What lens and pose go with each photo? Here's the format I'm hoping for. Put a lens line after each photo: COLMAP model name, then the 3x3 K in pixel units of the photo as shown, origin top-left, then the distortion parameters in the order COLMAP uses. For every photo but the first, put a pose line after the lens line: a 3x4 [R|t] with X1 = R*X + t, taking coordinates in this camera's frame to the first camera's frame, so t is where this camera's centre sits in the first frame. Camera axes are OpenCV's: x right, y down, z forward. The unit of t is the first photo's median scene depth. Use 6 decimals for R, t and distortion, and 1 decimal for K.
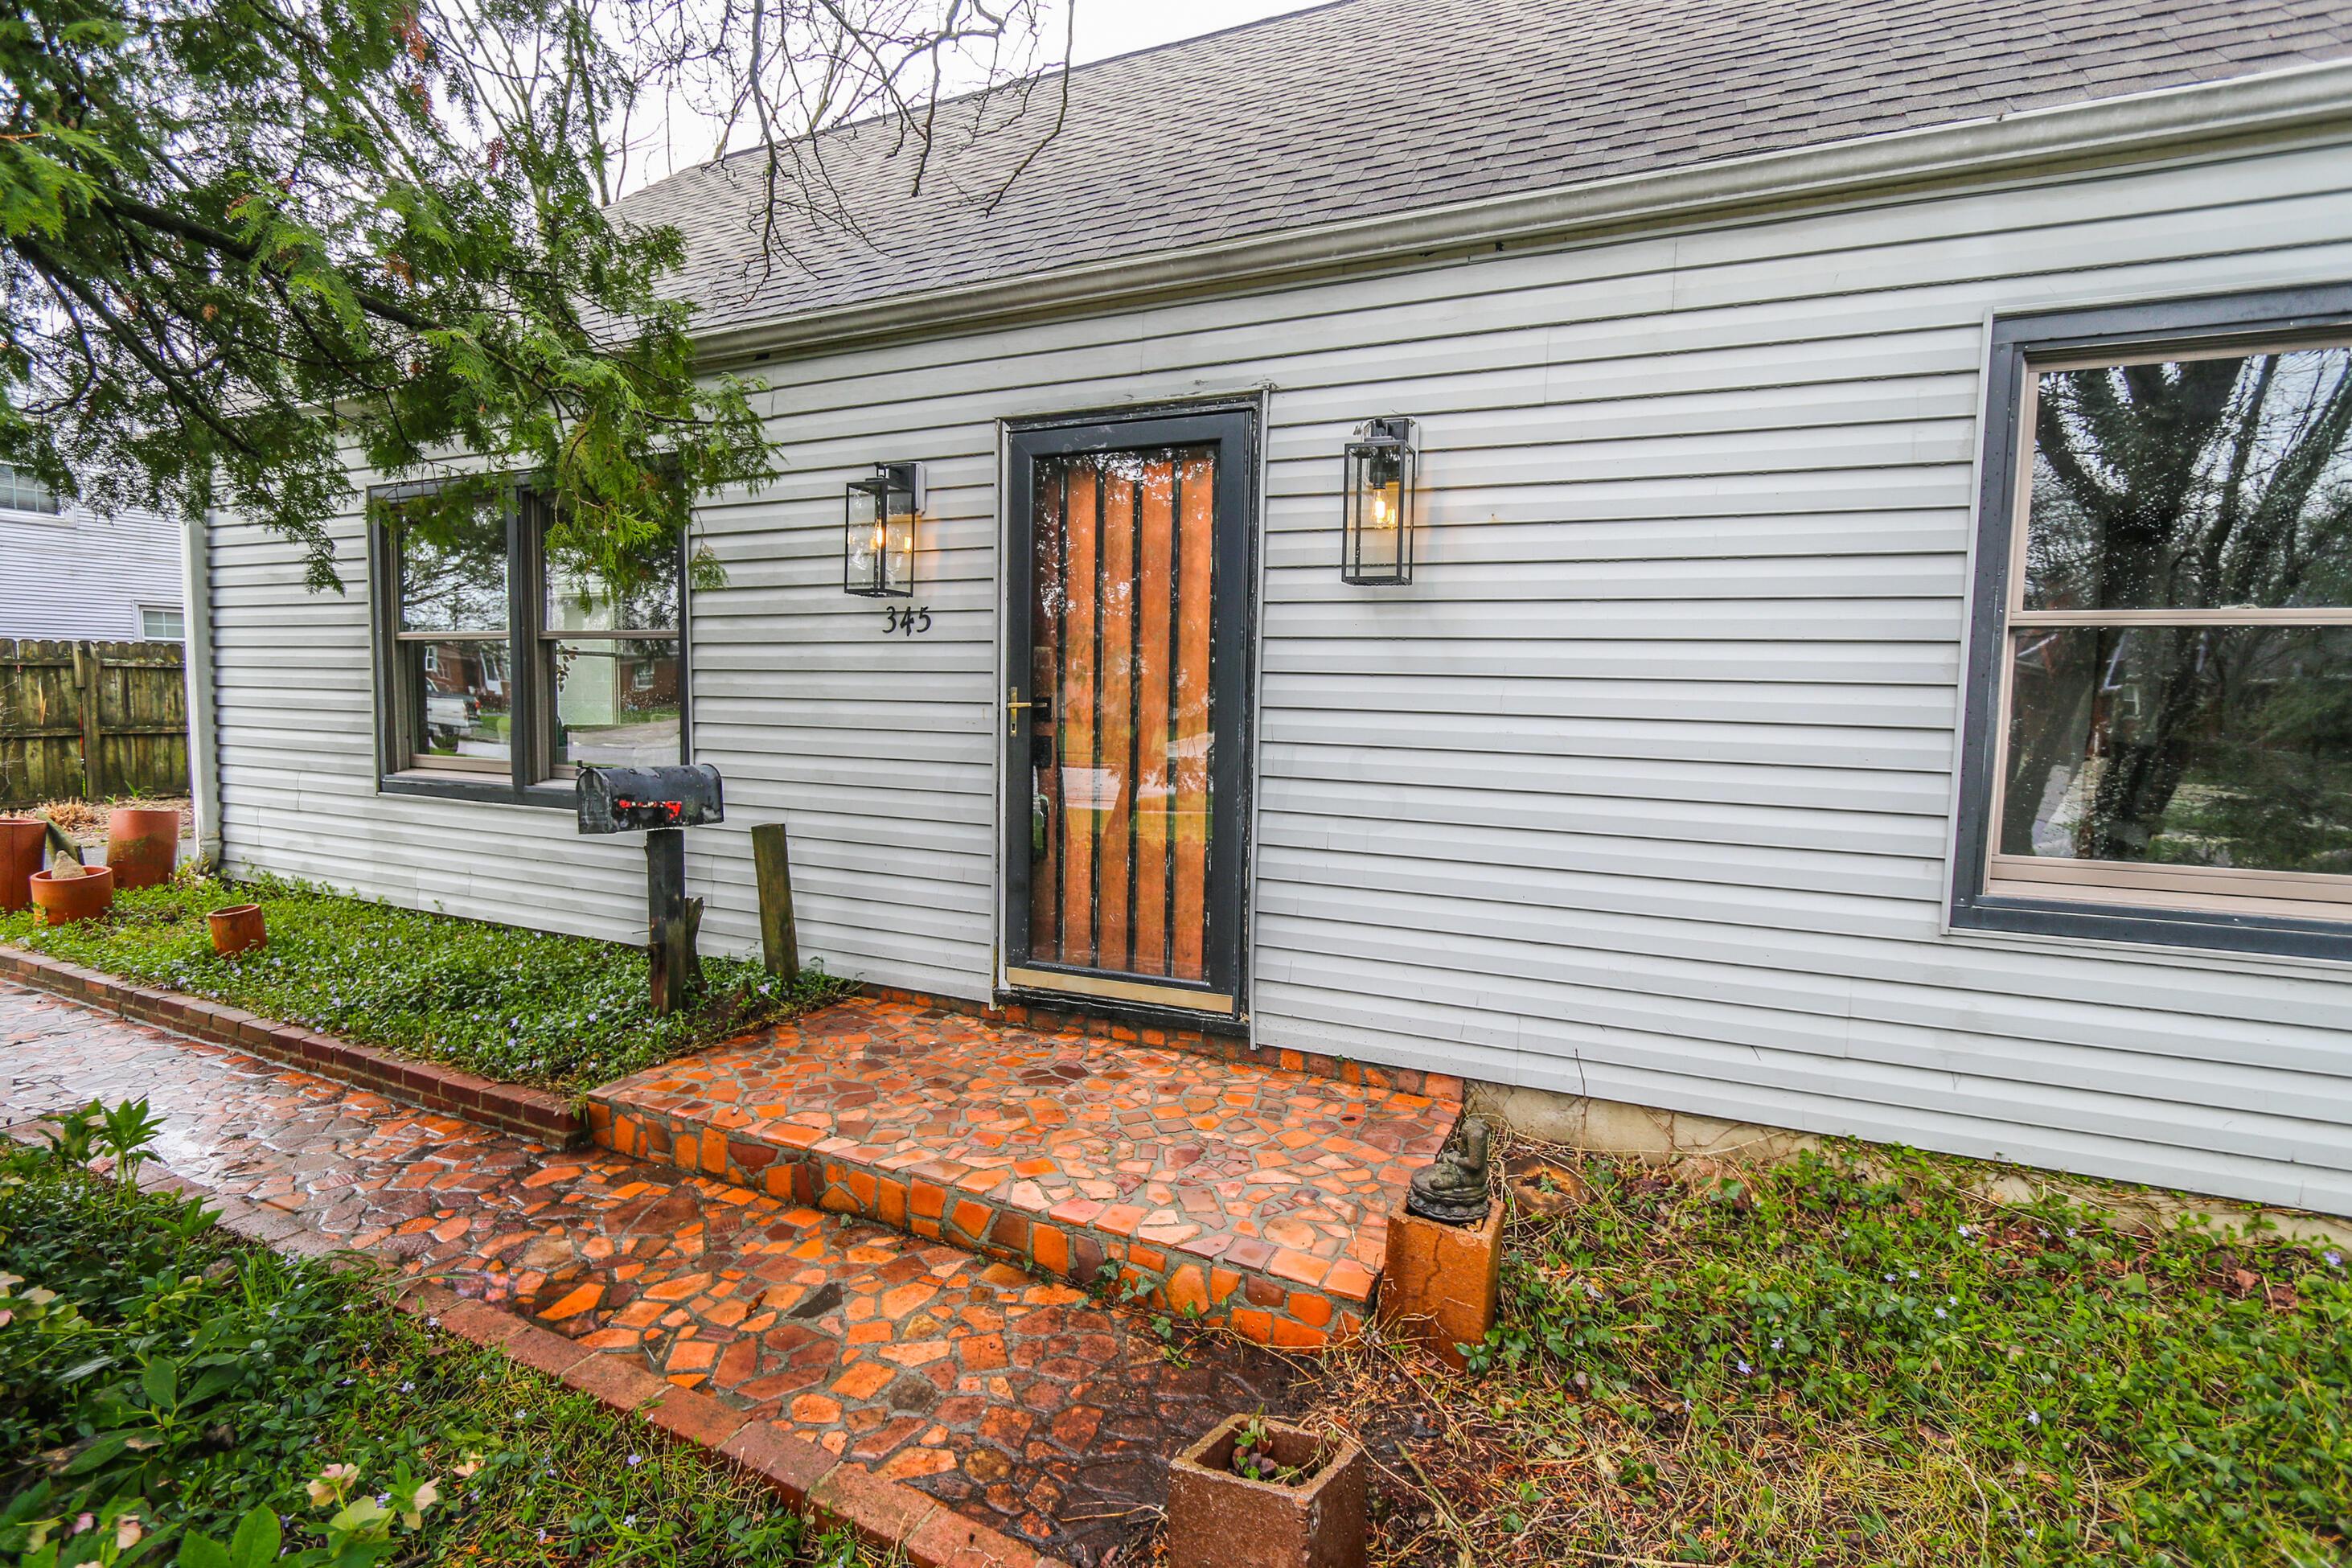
lens RADIAL K [[1101.8, 0, 1176.5], [0, 1101.8, 778.5], [0, 0, 1]] dist [-0.016481, 0.000774]
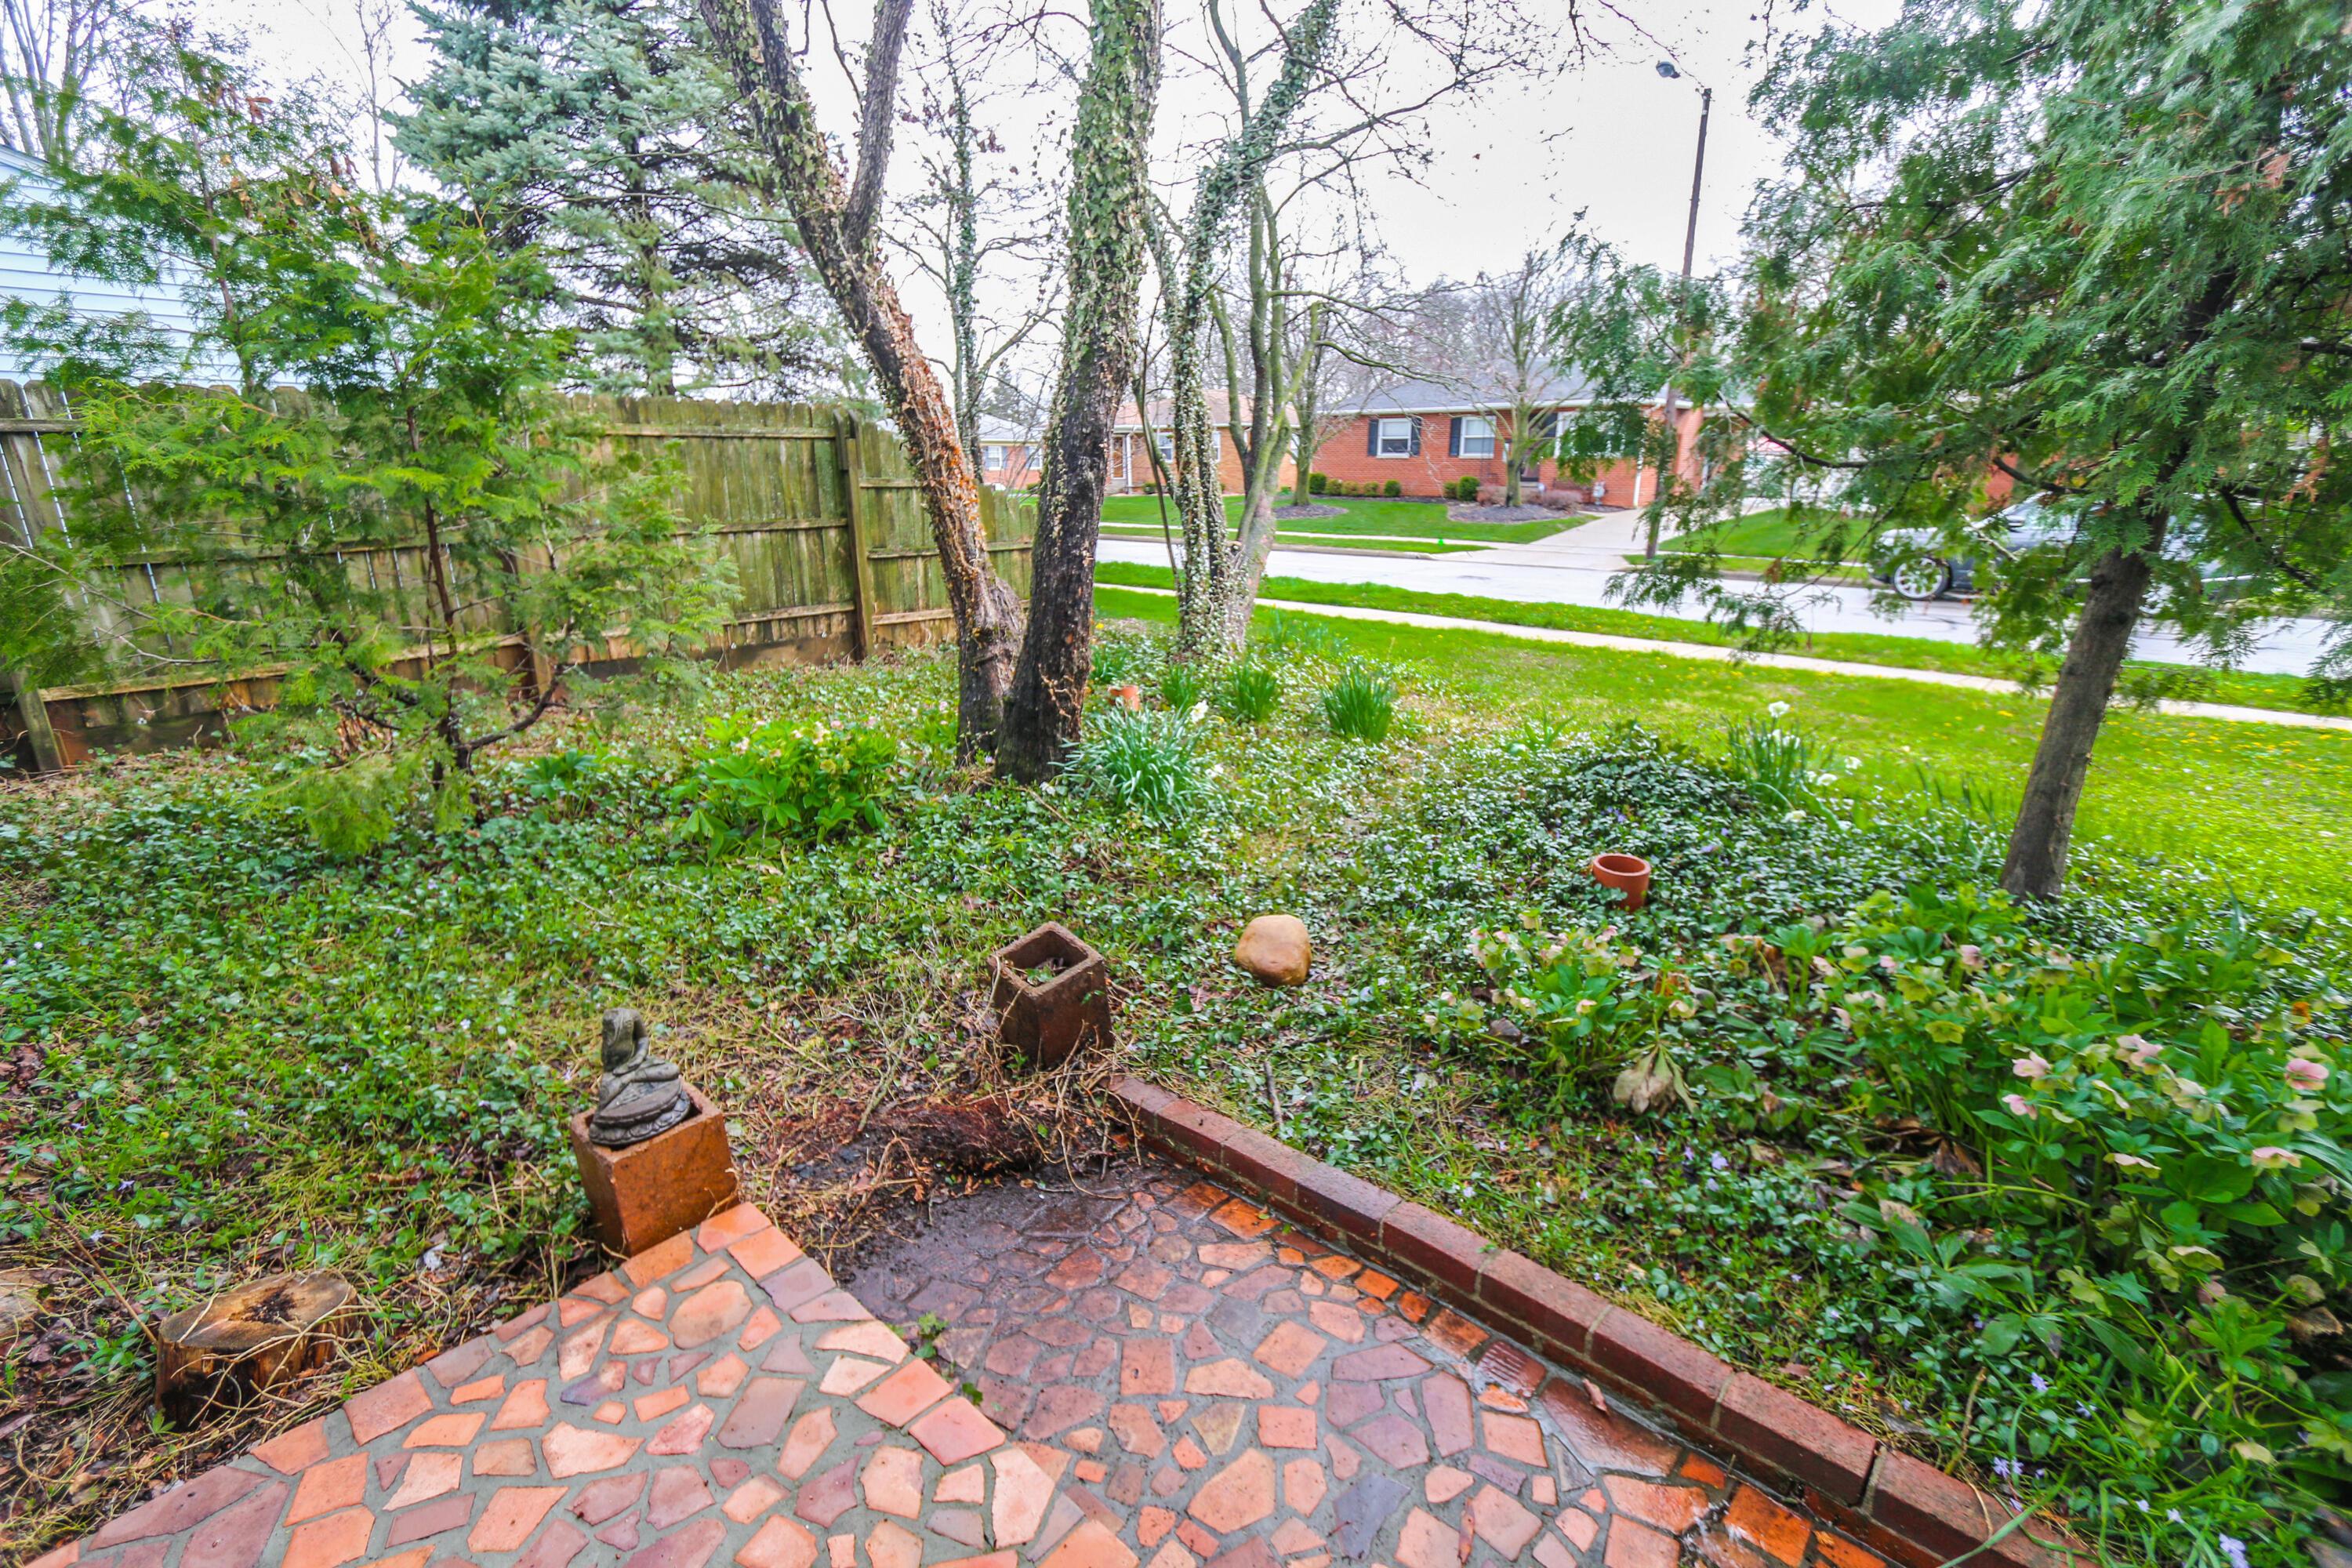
lens RADIAL K [[1077.8, 0, 1173.7], [0, 1077.8, 783.7], [0, 0, 1]] dist [-0.015999, 0.003108]
pose [[-0.950177, -0.104486, 0.293679, -0.300176], [0.009518, 0.931982, 0.362379, -0.129226], [-0.311567, 0.347119, -0.884553, 1.216064]]
